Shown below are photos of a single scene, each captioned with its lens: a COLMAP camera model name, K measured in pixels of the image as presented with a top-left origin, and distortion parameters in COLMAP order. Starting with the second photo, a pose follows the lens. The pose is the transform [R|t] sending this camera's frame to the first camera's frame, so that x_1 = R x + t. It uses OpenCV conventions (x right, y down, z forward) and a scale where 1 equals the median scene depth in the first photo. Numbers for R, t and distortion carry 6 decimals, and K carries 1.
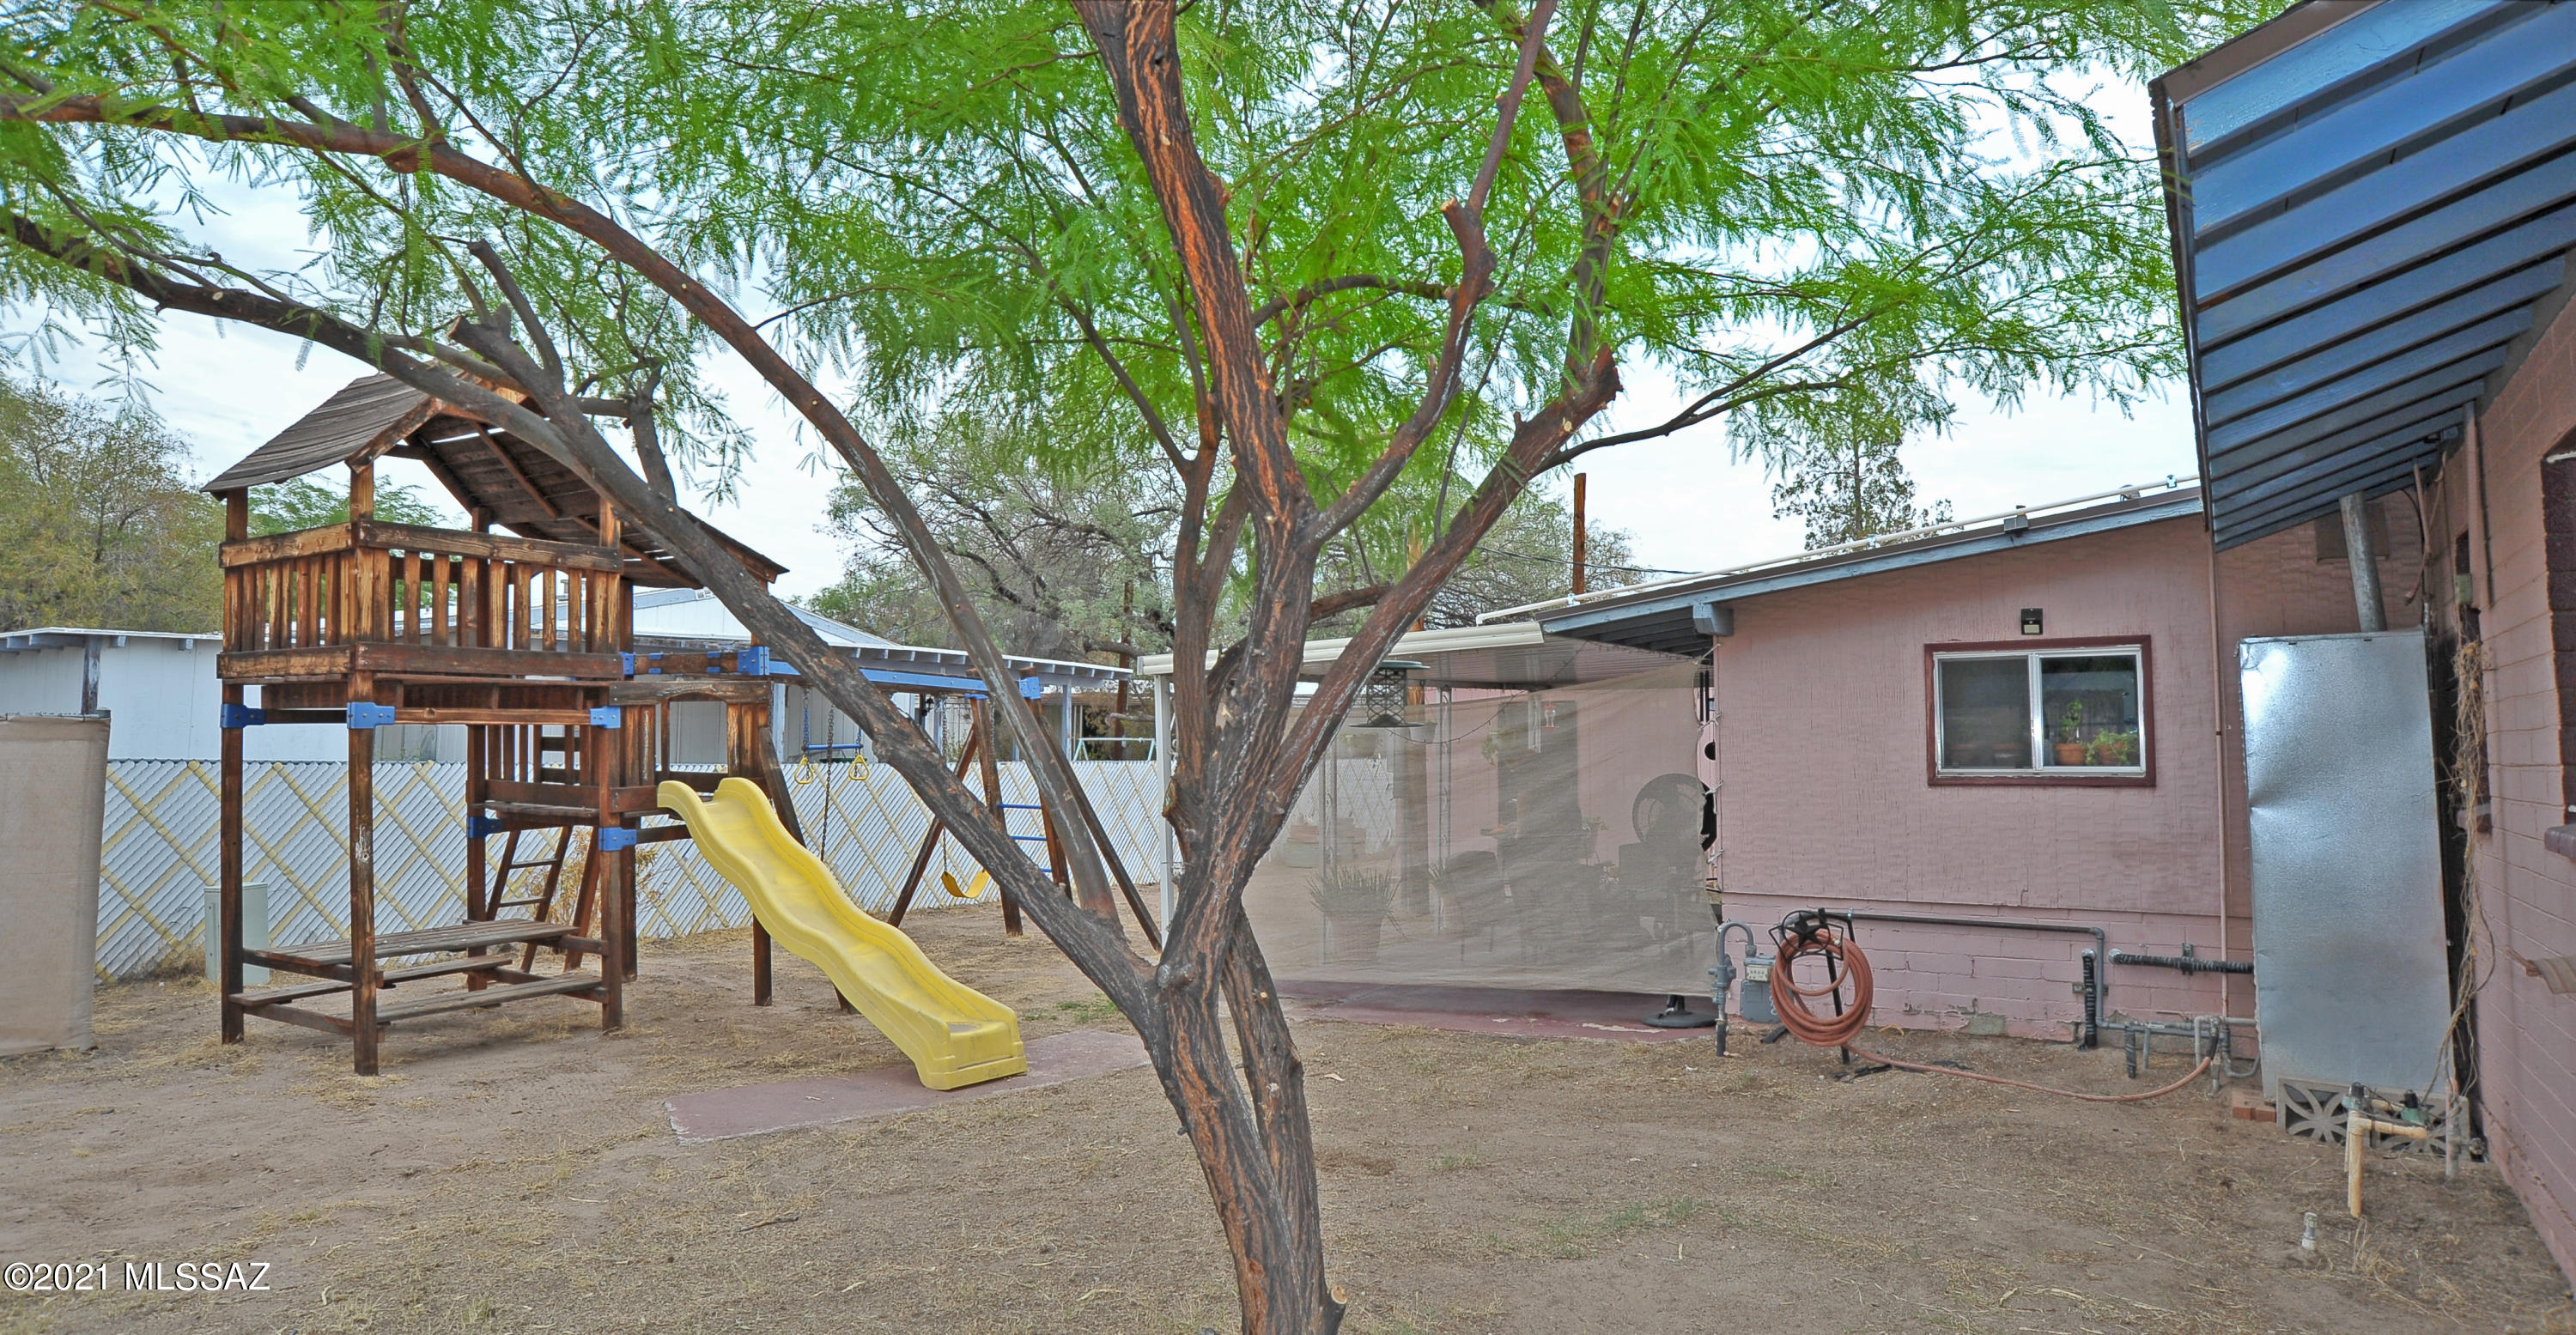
lens RADIAL K [[1462.3, 0, 1288.0], [0, 1462.3, 667.5], [0, 0, 1]] dist [0.002893, 0.000567]
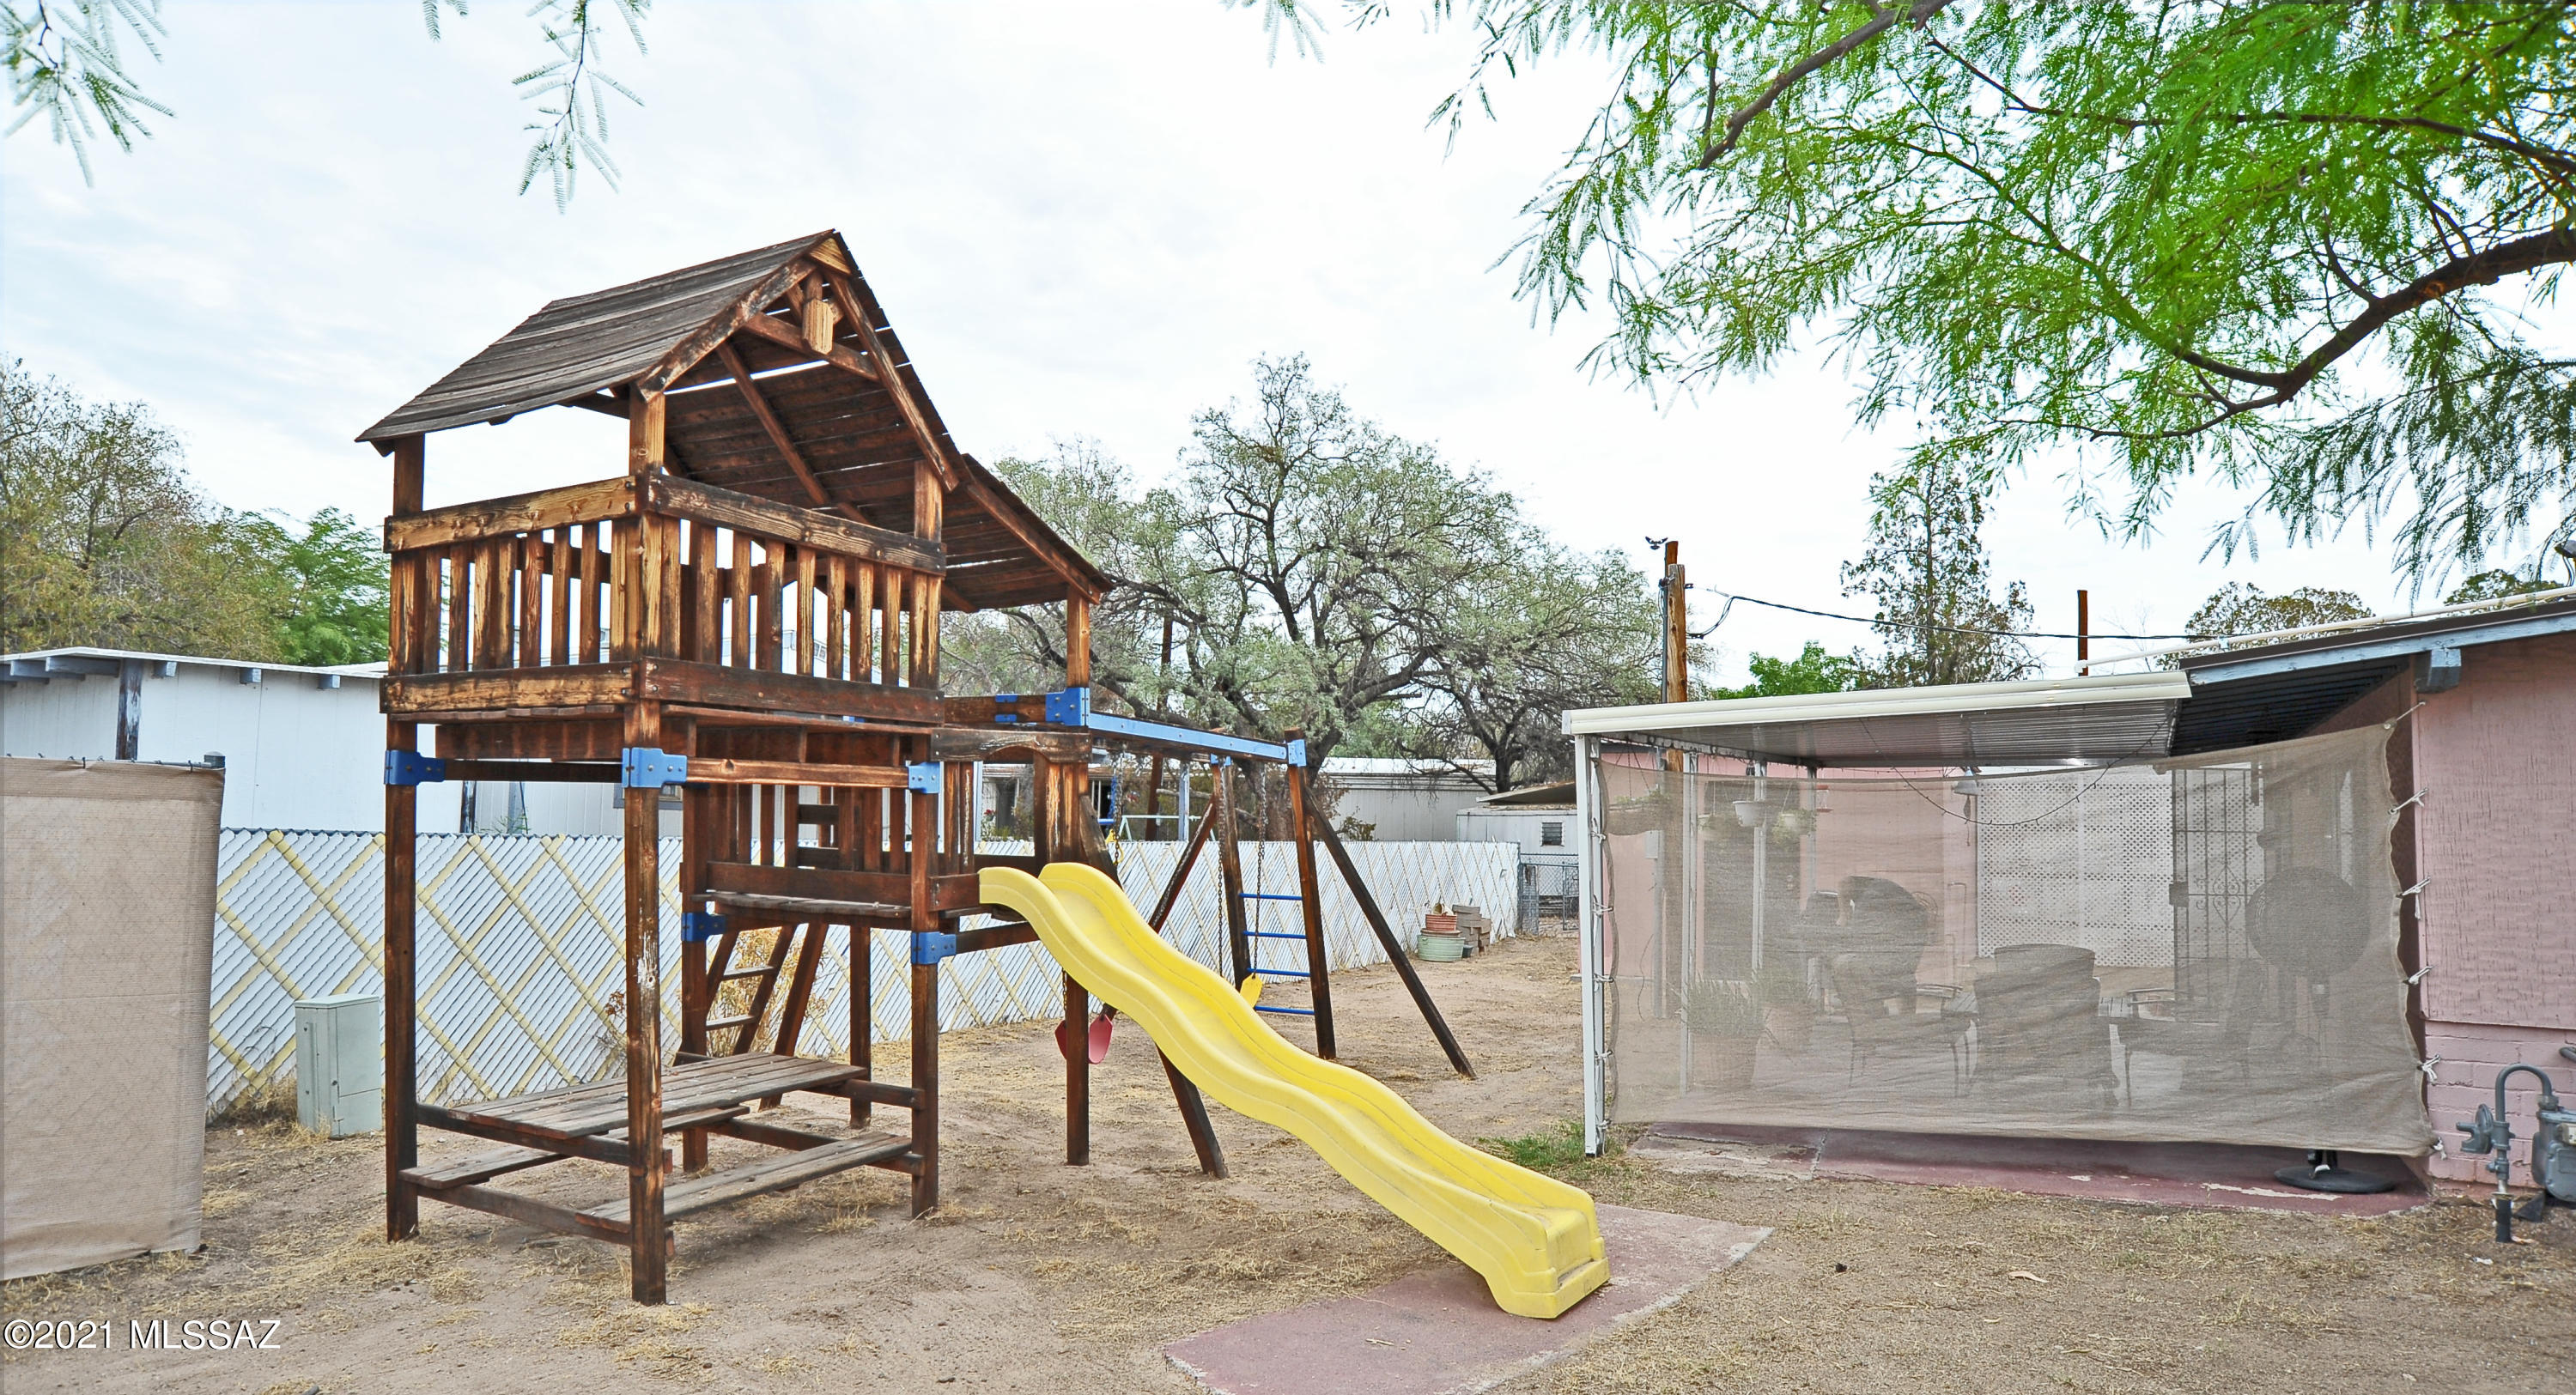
lens RADIAL K [[1422.2, 0, 1285.4], [0, 1422.2, 770.6], [0, 0, 1]] dist [-0.006050, -0.013253]
pose [[0.997143, 0.014711, 0.074092, -0.354977], [-0.015835, 0.999768, 0.014608, 0.018153], [-0.073860, -0.015739, 0.997144, 0.304334]]
